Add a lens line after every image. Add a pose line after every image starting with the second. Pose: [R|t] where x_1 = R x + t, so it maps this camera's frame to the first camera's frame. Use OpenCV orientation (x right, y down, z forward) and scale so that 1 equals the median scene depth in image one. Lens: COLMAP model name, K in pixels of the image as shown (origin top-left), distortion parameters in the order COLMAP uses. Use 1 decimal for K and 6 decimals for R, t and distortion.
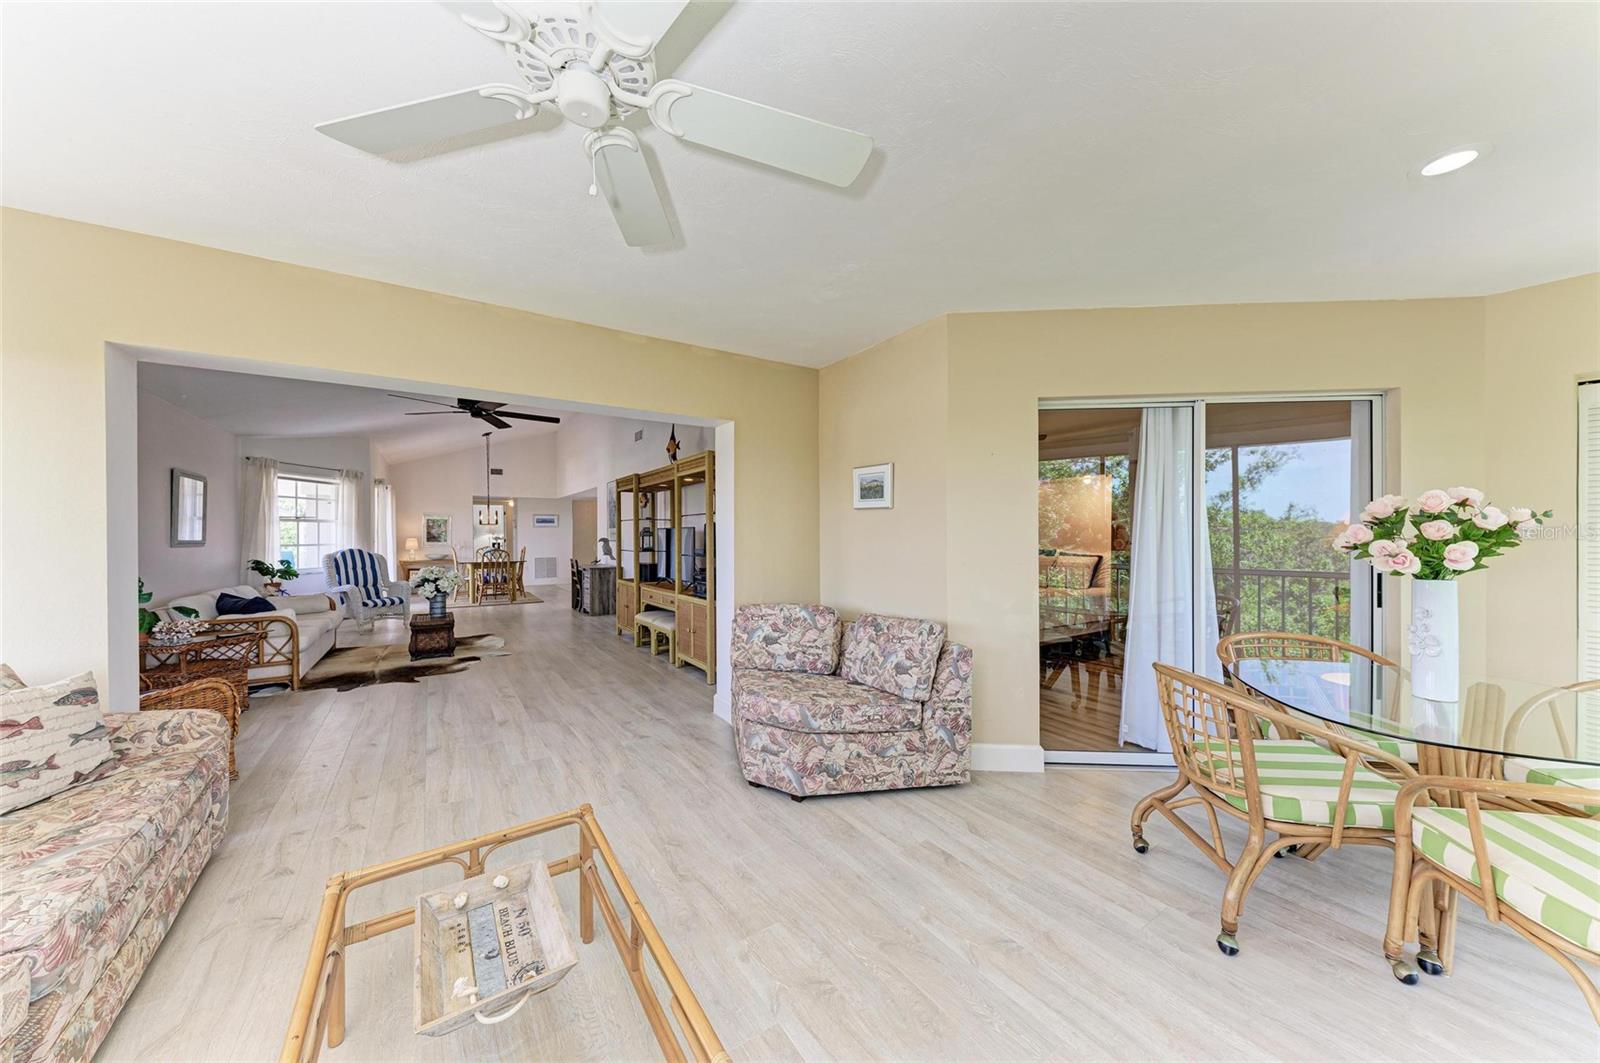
lens RADIAL K [[535.2, 0, 800.0], [0, 535.2, 531.5], [0, 0, 1]] dist [0.001545, 0.000055]
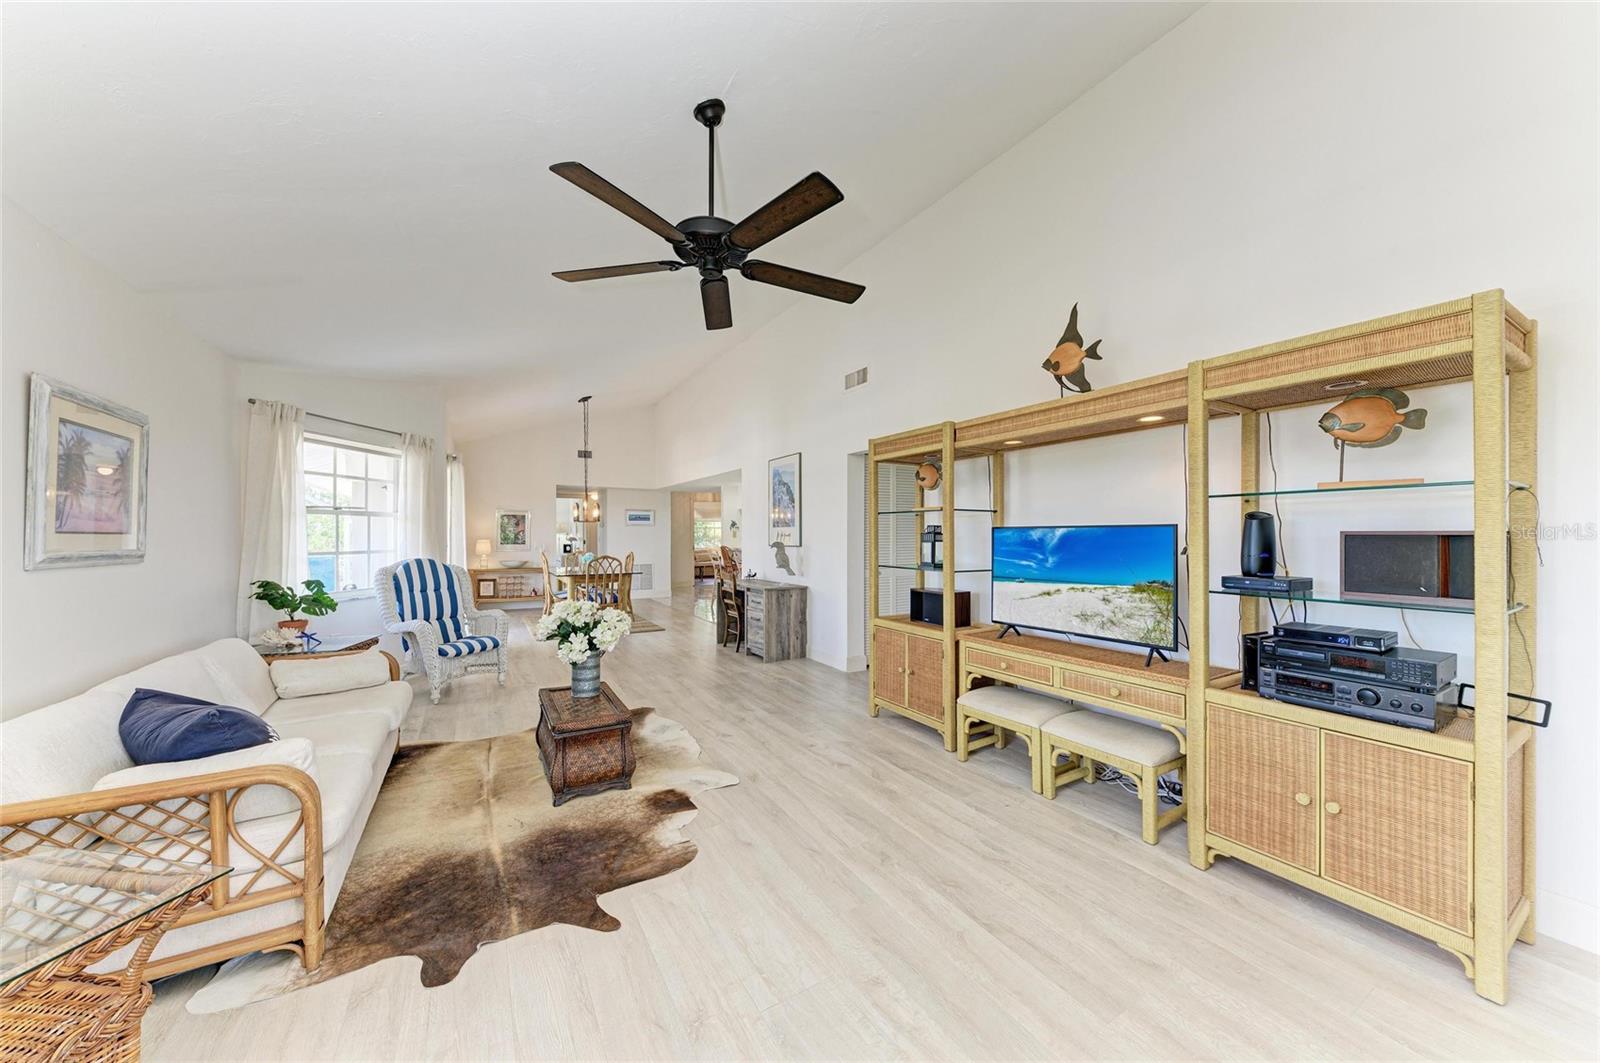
lens RADIAL K [[549.7, 0, 800.0], [0, 549.7, 531.5], [0, 0, 1]] dist [0.005352, -0.000049]
pose [[0.997901, 0.003788, -0.064650, -0.387413], [-0.003754, 0.999993, 0.000644, -0.001540], [0.064652, -0.000400, 0.997908, 0.426264]]
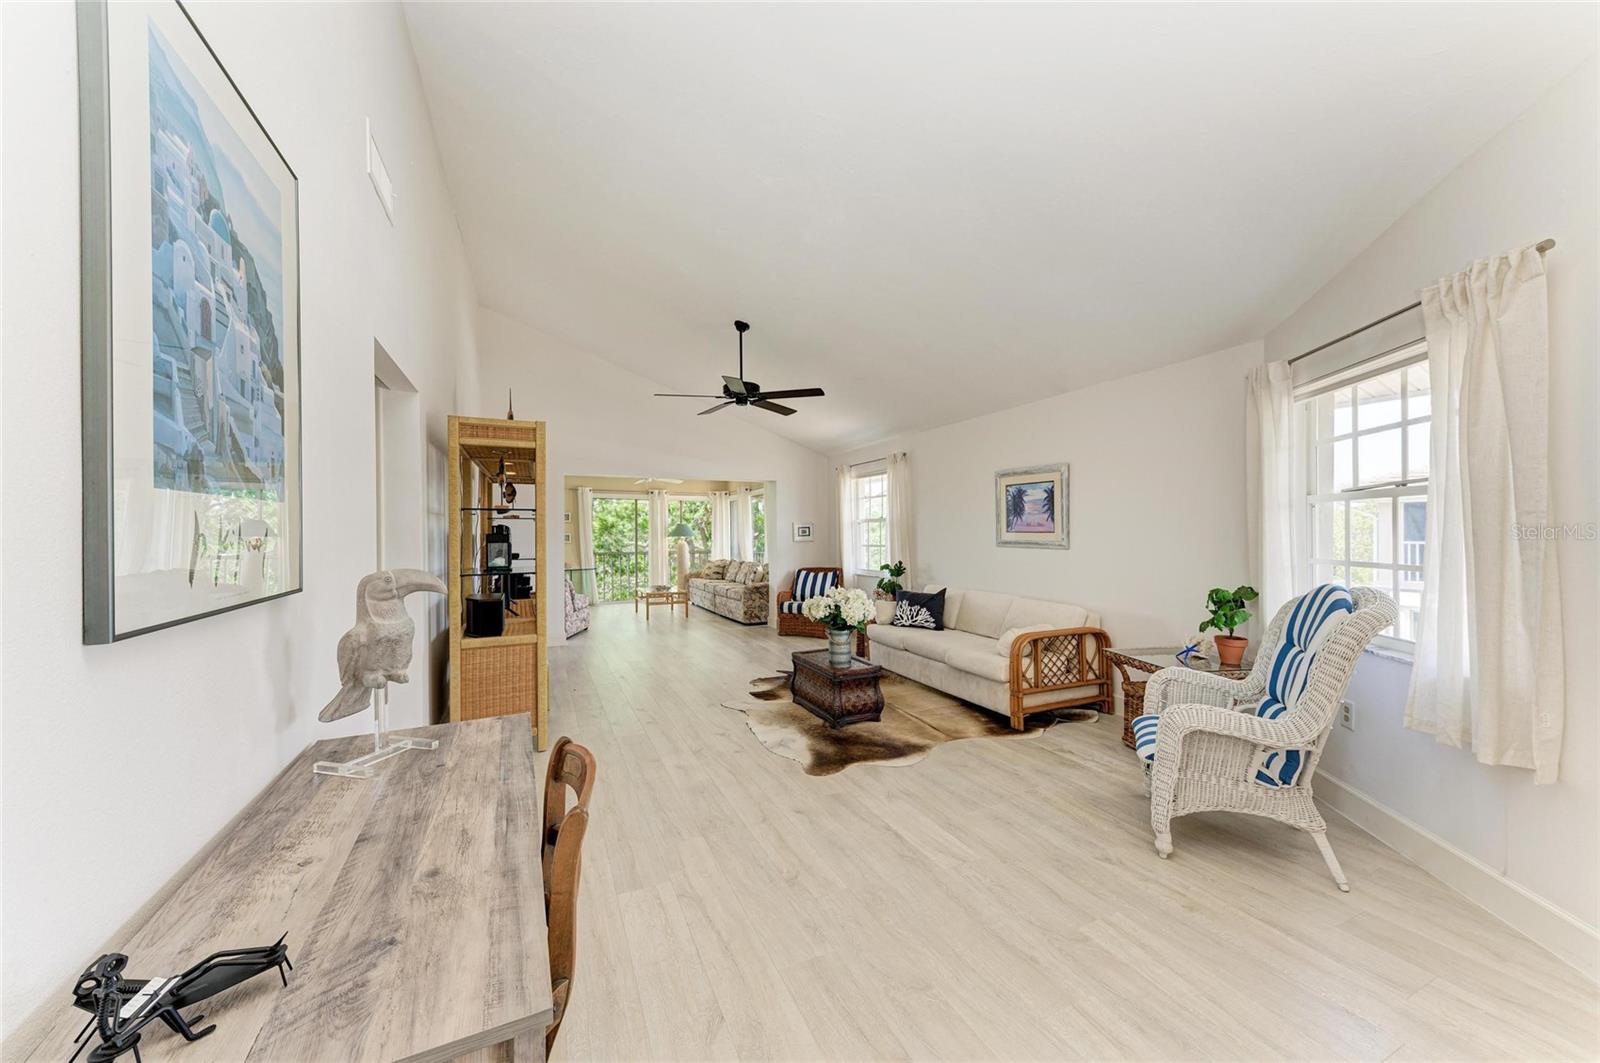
lens RADIAL K [[582.3, 0, 789.7], [0, 582.3, 535.7], [0, 0, 1]] dist [-0.000069, -0.000022]
pose [[-0.982880, 0.006116, 0.184145, -0.665690], [0.005792, 0.999981, -0.002295, 0.005849], [-0.184155, -0.001189, -0.982896, 1.506473]]
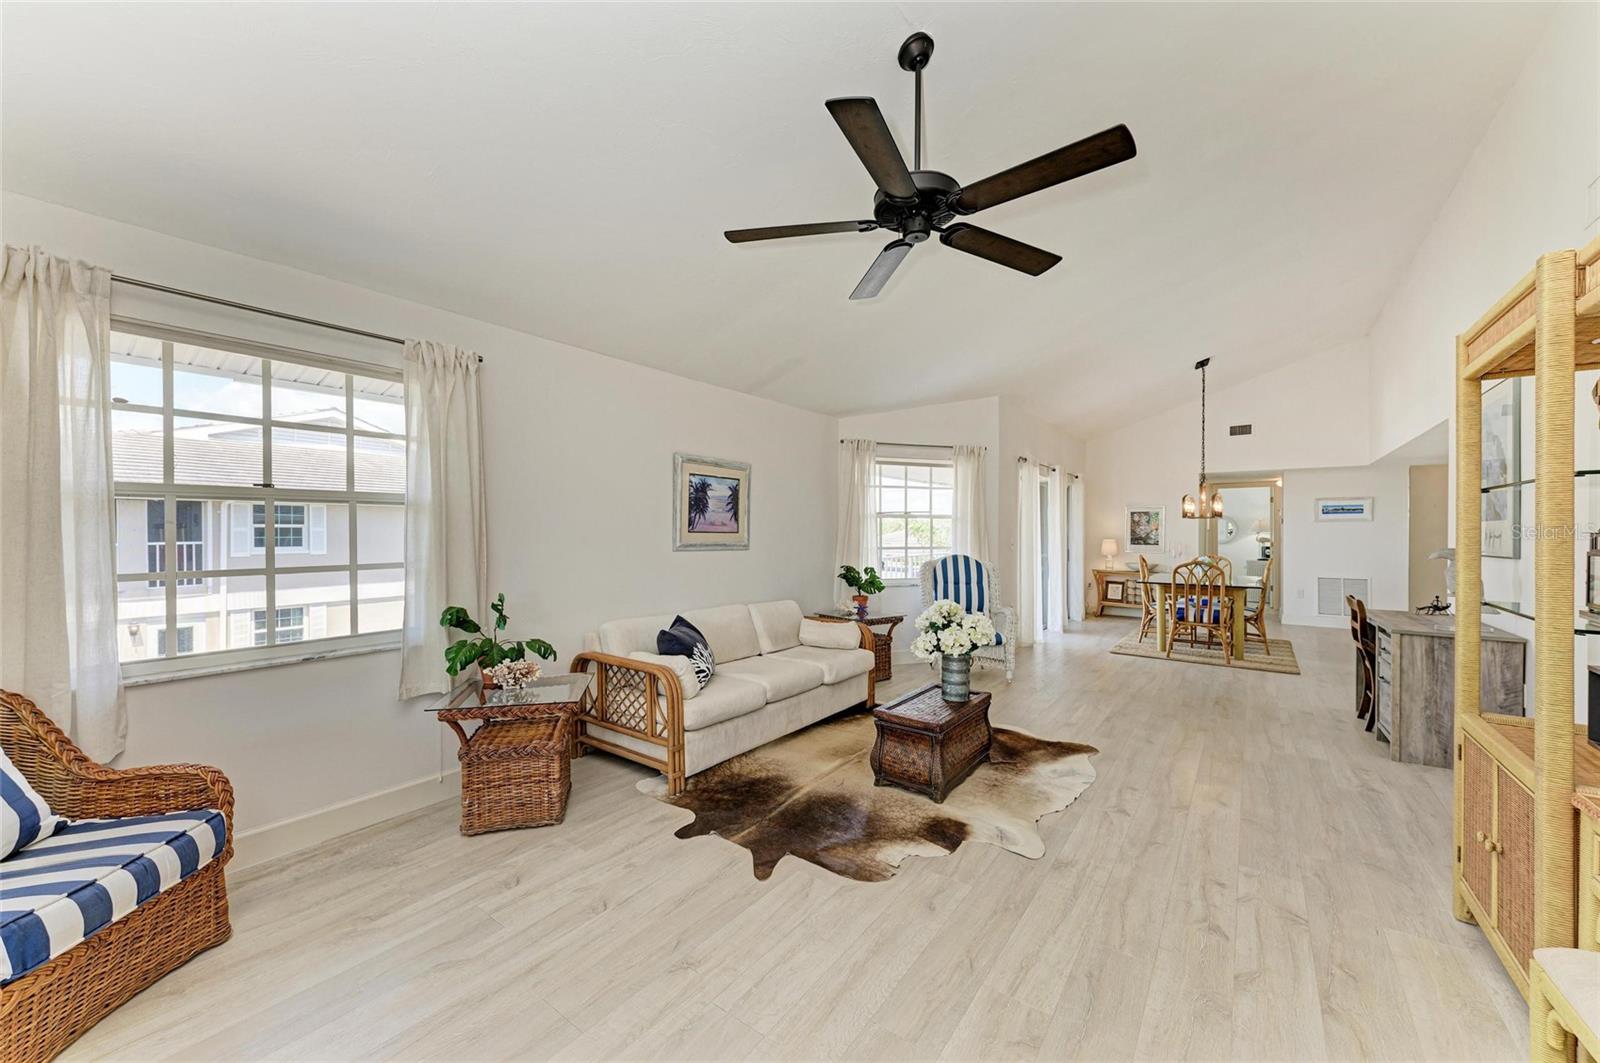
lens RADIAL K [[600.2, 0, 810.5], [0, 600.2, 536.8], [0, 0, 1]] dist [0.016001, -0.000010]
pose [[0.334497, 0.012075, -0.942319, -0.165843], [0.000961, 0.999913, 0.013154, -0.002277], [0.942396, -0.005306, 0.334457, 0.607517]]
